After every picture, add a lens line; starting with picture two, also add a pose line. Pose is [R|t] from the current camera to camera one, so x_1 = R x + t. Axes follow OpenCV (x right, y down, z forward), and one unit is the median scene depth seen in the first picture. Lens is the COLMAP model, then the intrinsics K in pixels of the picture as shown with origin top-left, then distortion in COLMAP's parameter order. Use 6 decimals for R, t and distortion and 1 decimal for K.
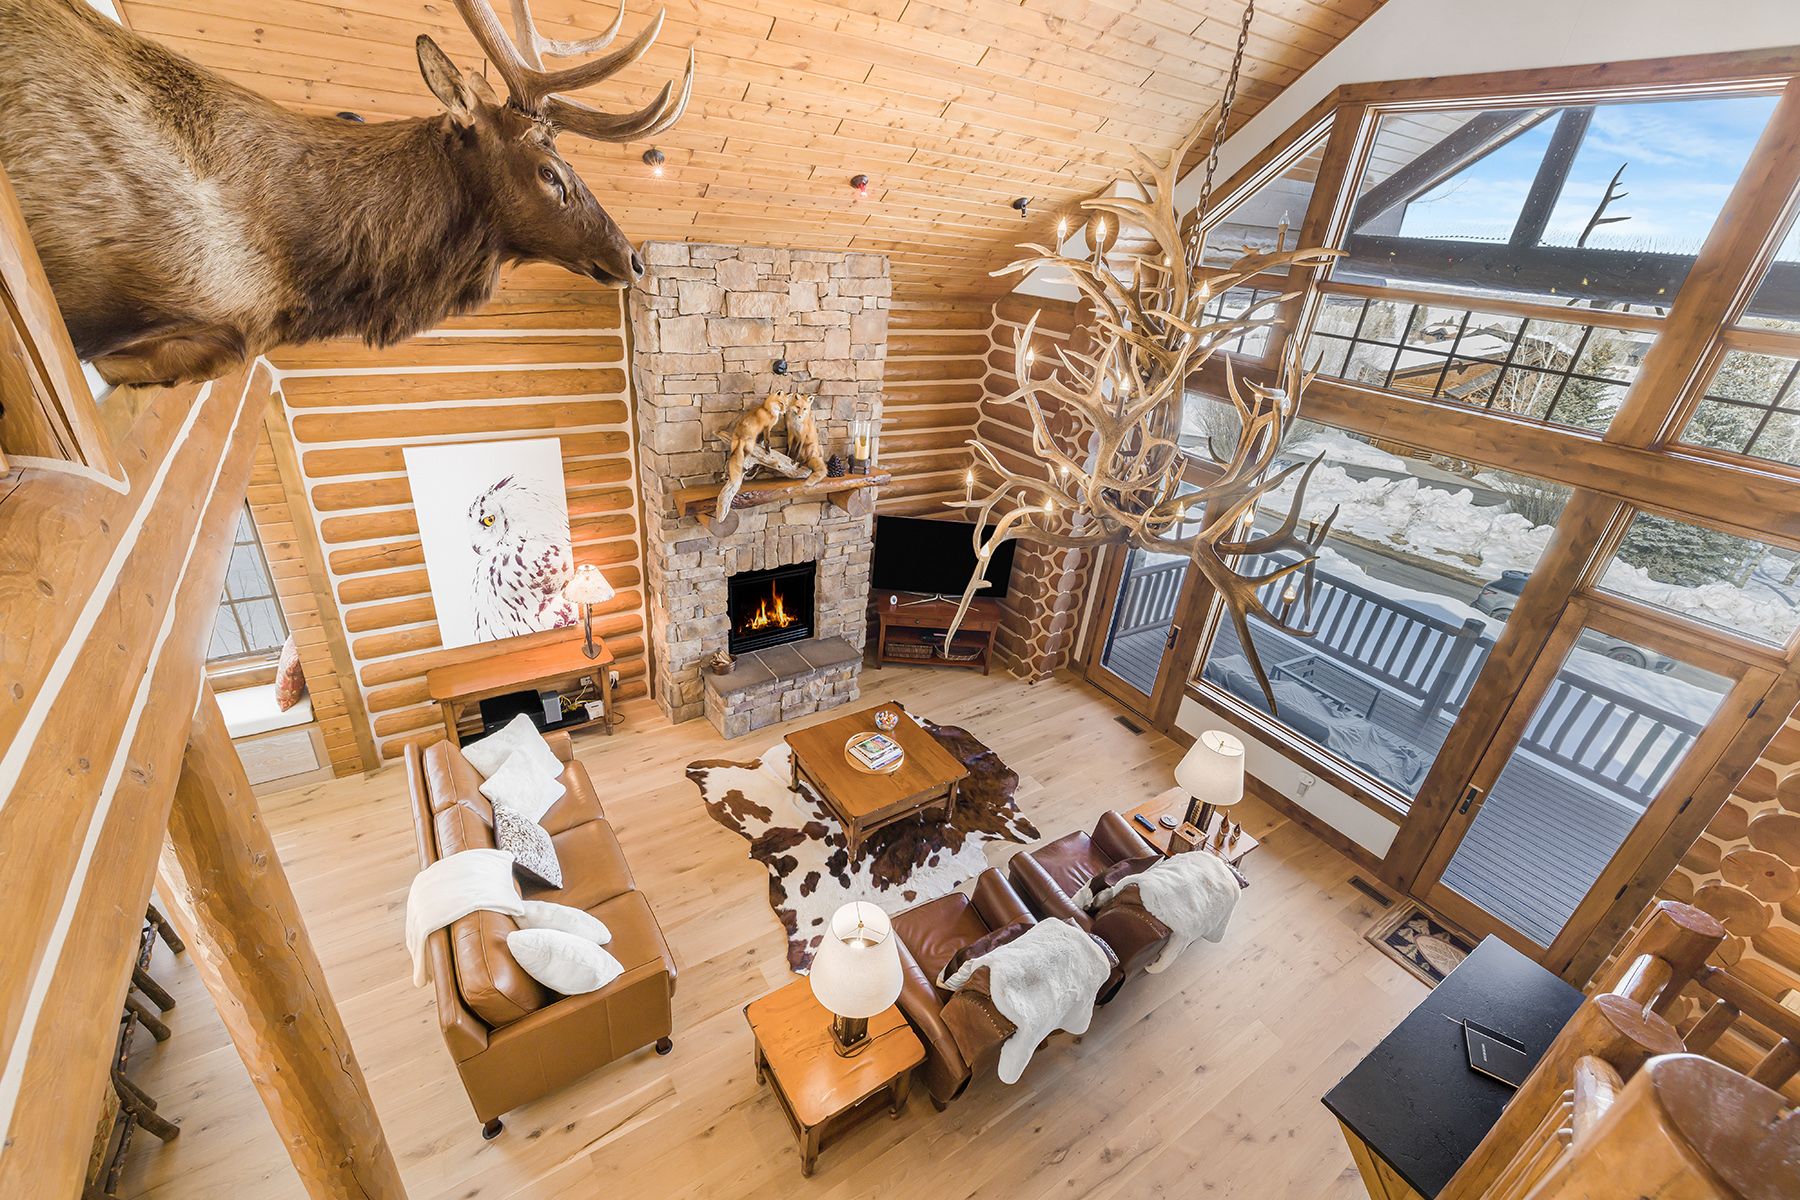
lens RADIAL K [[756.1, 0, 888.6], [0, 756.1, 600.4], [0, 0, 1]] dist [-0.000901, 0.000165]
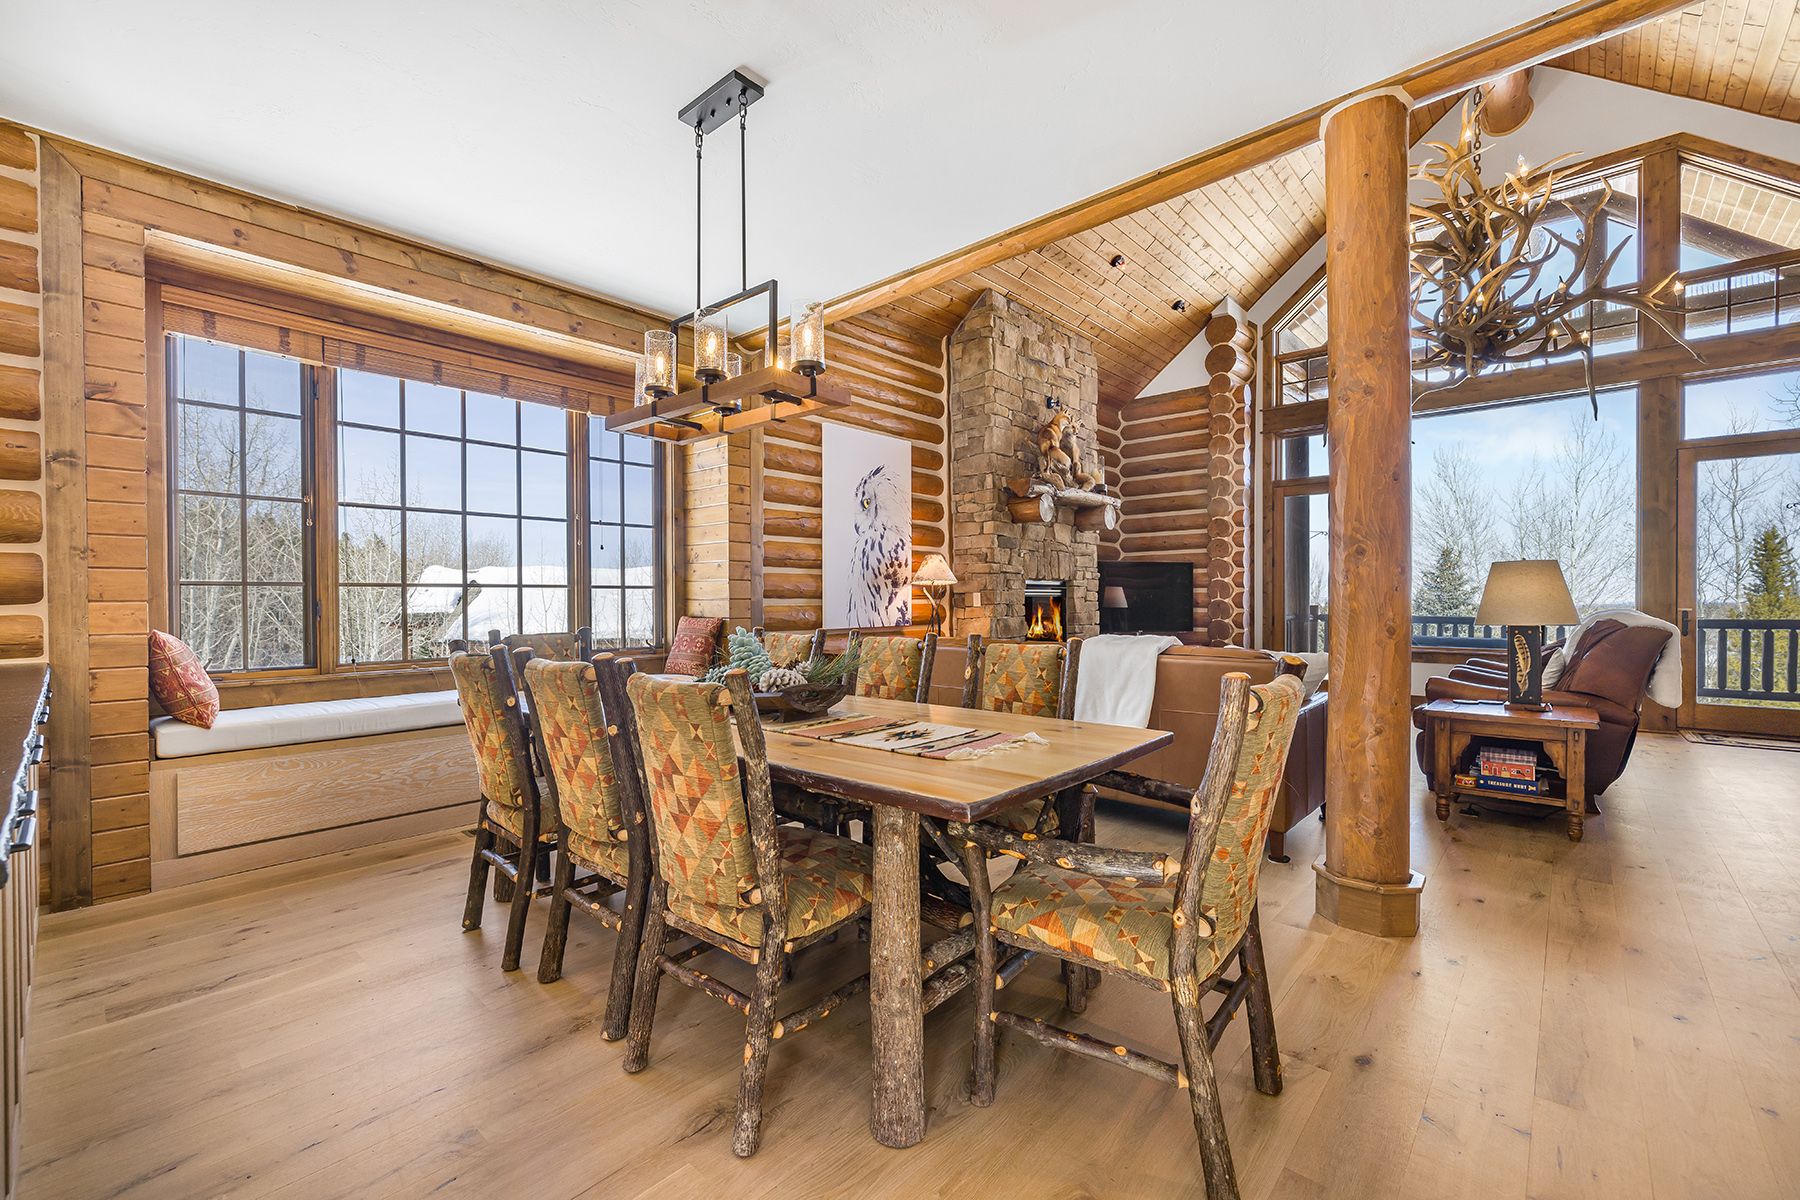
lens RADIAL K [[756.1, 0, 882.8], [0, 756.1, 601.0], [0, 0, 1]] dist [-0.000901, 0.000165]
pose [[0.967110, -0.087408, 0.238869, -0.746775], [0.182522, 0.892543, -0.412375, 0.453035], [-0.177155, 0.442411, 0.879141, 0.098050]]
